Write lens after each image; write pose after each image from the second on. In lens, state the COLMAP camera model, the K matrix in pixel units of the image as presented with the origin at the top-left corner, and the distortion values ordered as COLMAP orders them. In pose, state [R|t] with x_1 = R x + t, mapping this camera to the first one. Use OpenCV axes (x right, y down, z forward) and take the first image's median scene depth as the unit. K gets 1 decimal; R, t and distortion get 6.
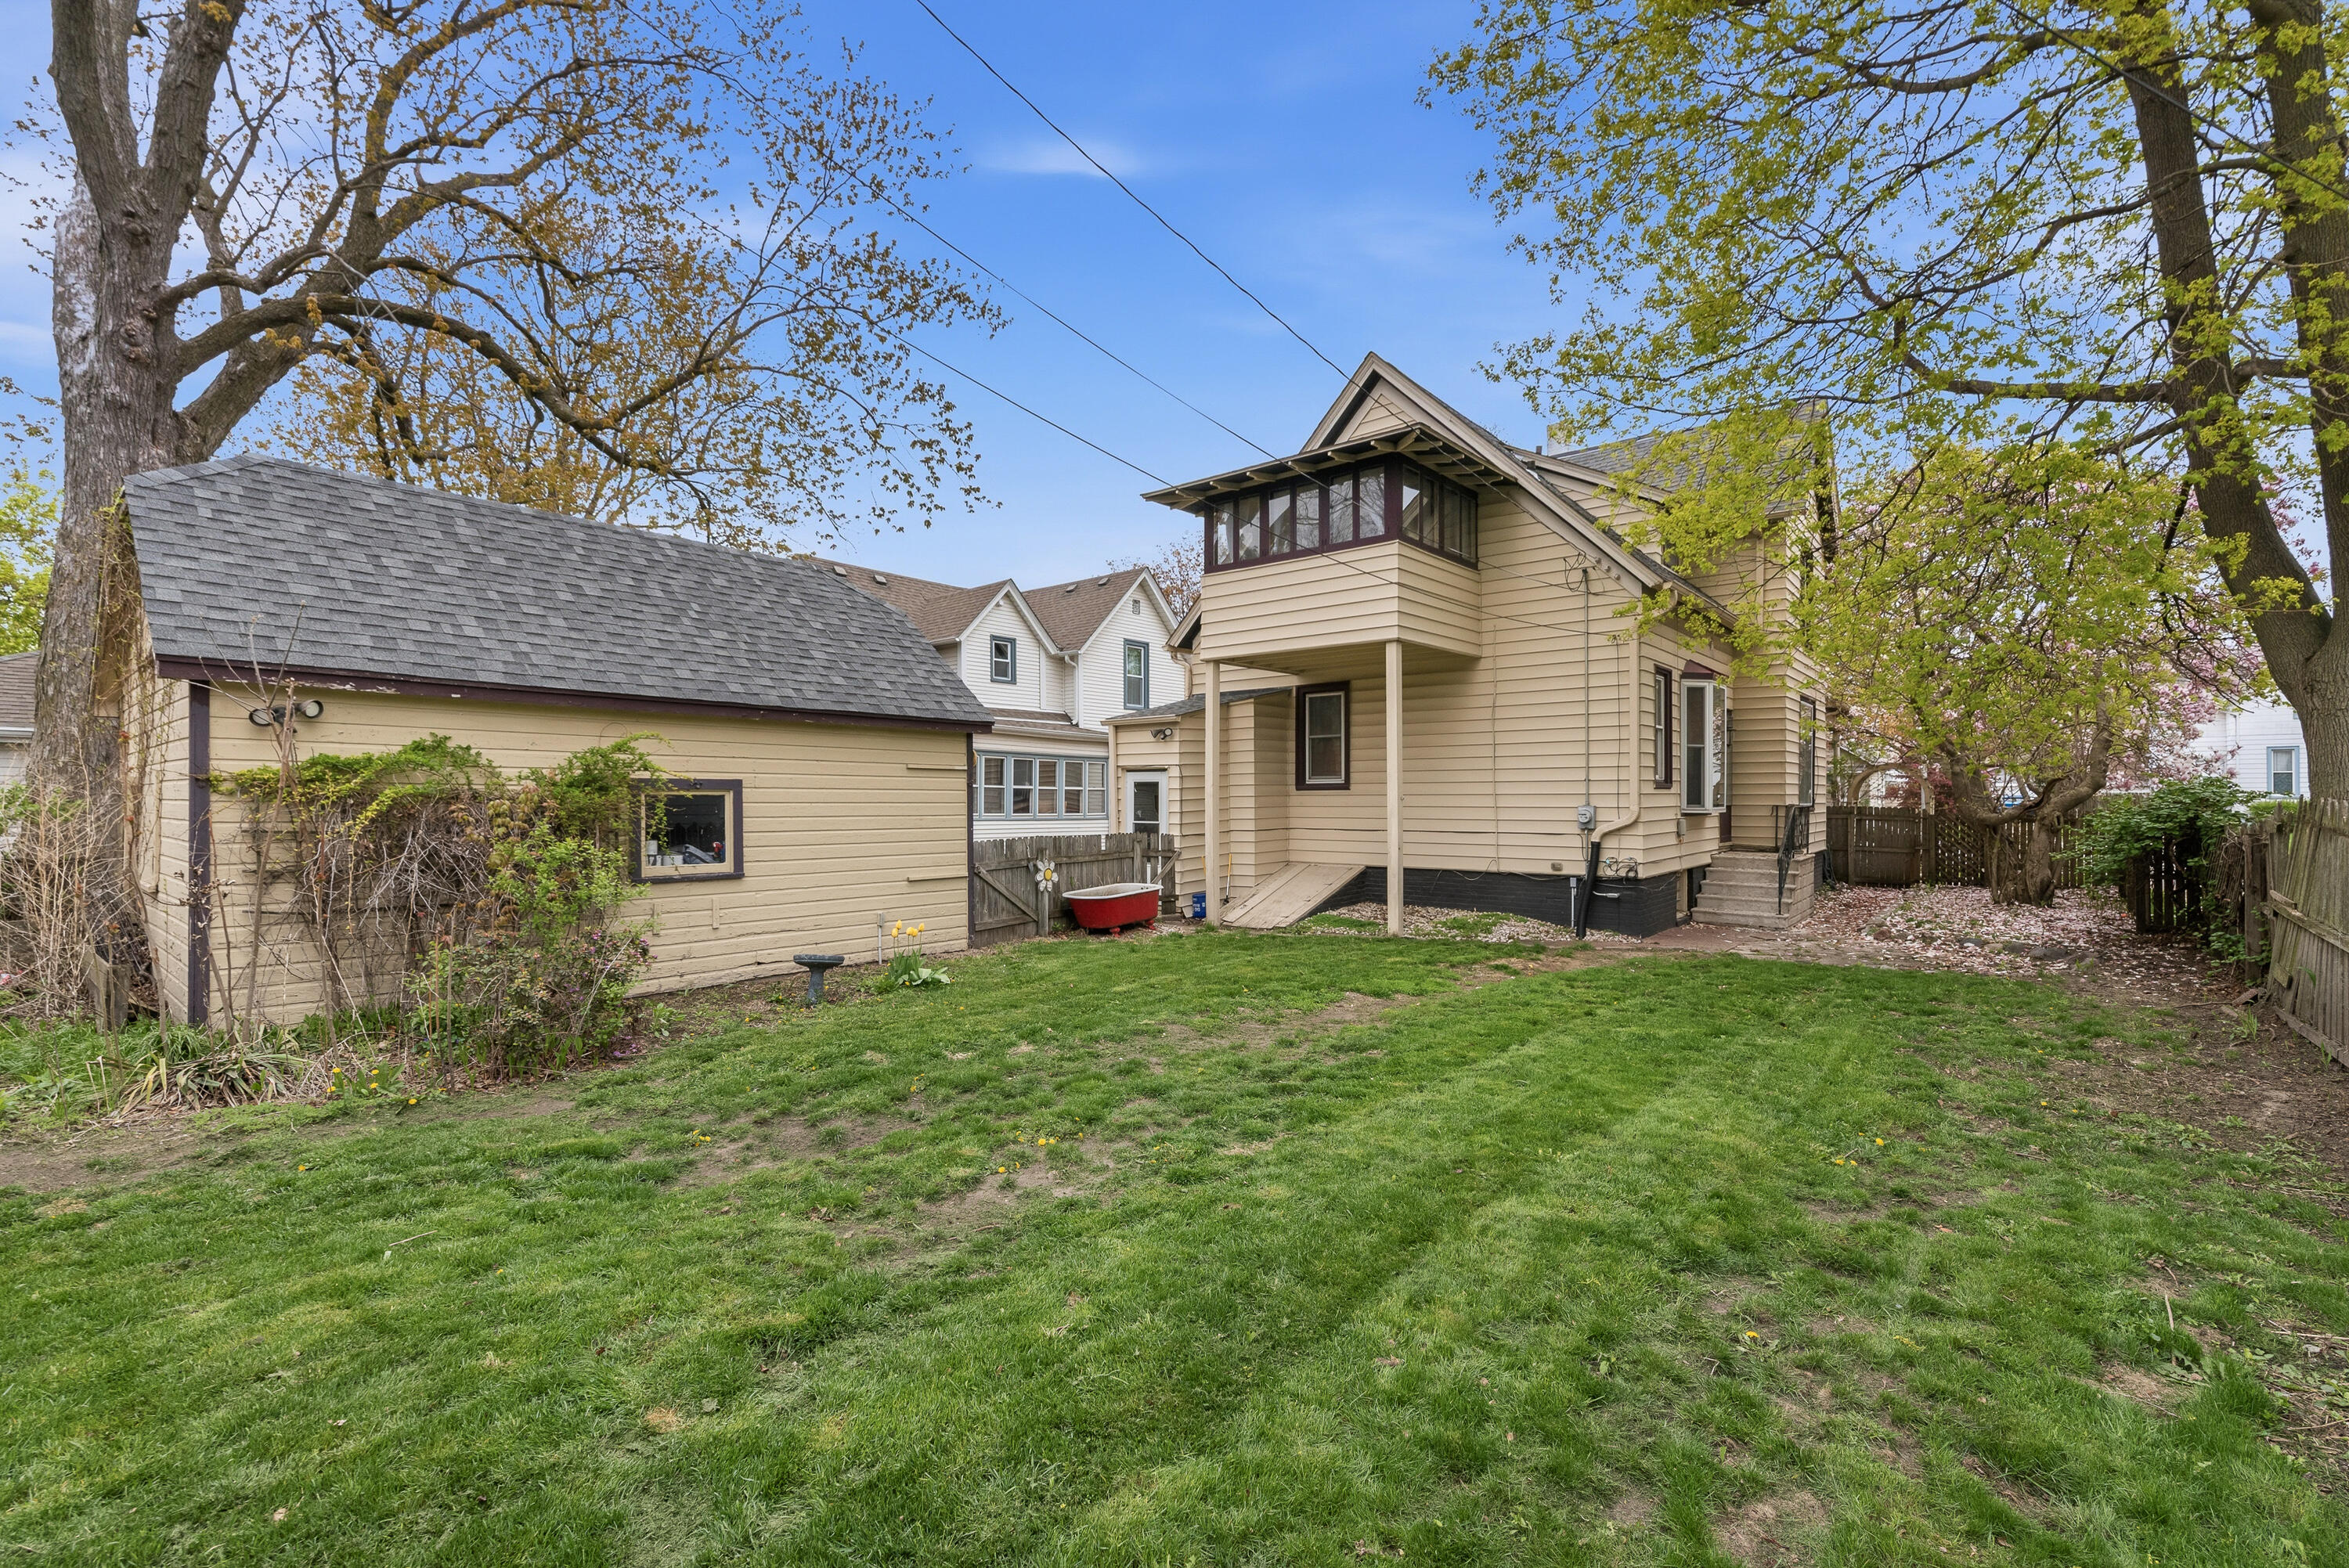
lens RADIAL K [[1012.0, 0, 1168.2], [0, 1012.0, 781.3], [0, 0, 1]] dist [-0.000644, -0.000076]
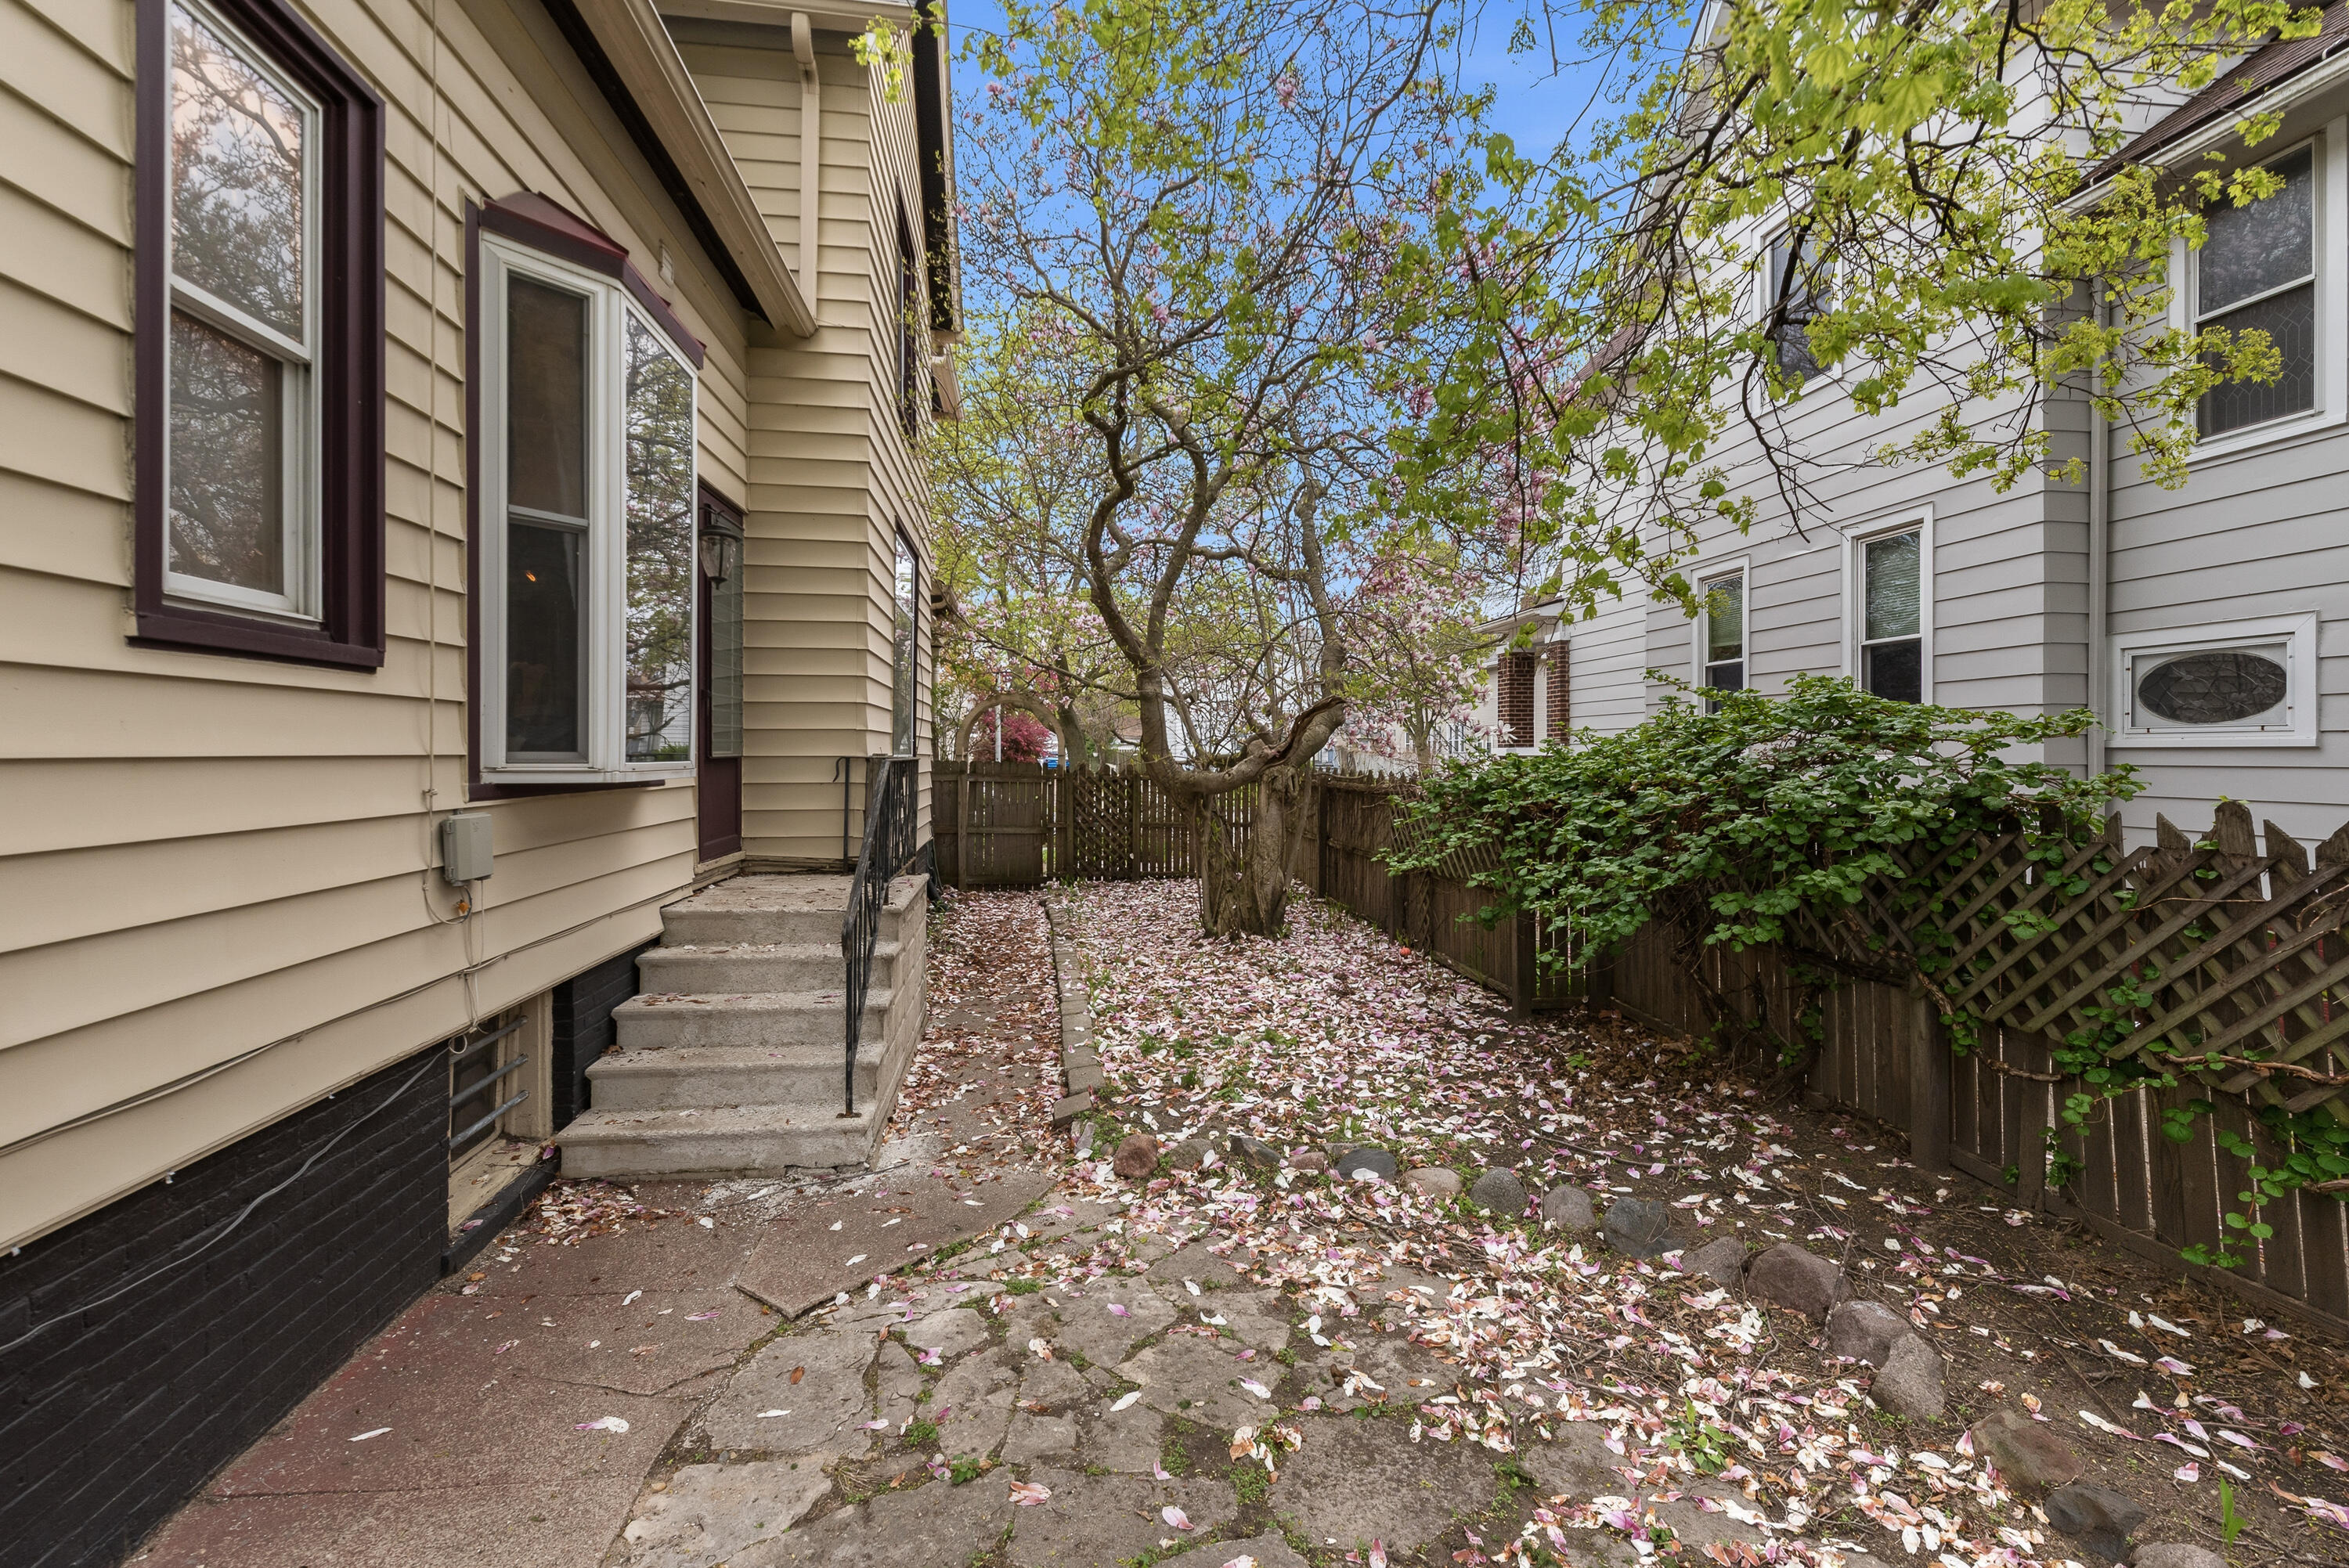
lens RADIAL K [[1012.0, 0, 1168.2], [0, 1012.0, 781.3], [0, 0, 1]] dist [-0.000644, -0.000076]
pose [[0.672868, -0.016950, 0.739569, 0.453503], [-0.014128, 0.999261, 0.035756, 0.020219], [-0.739628, -0.034508, 0.672131, 0.740365]]
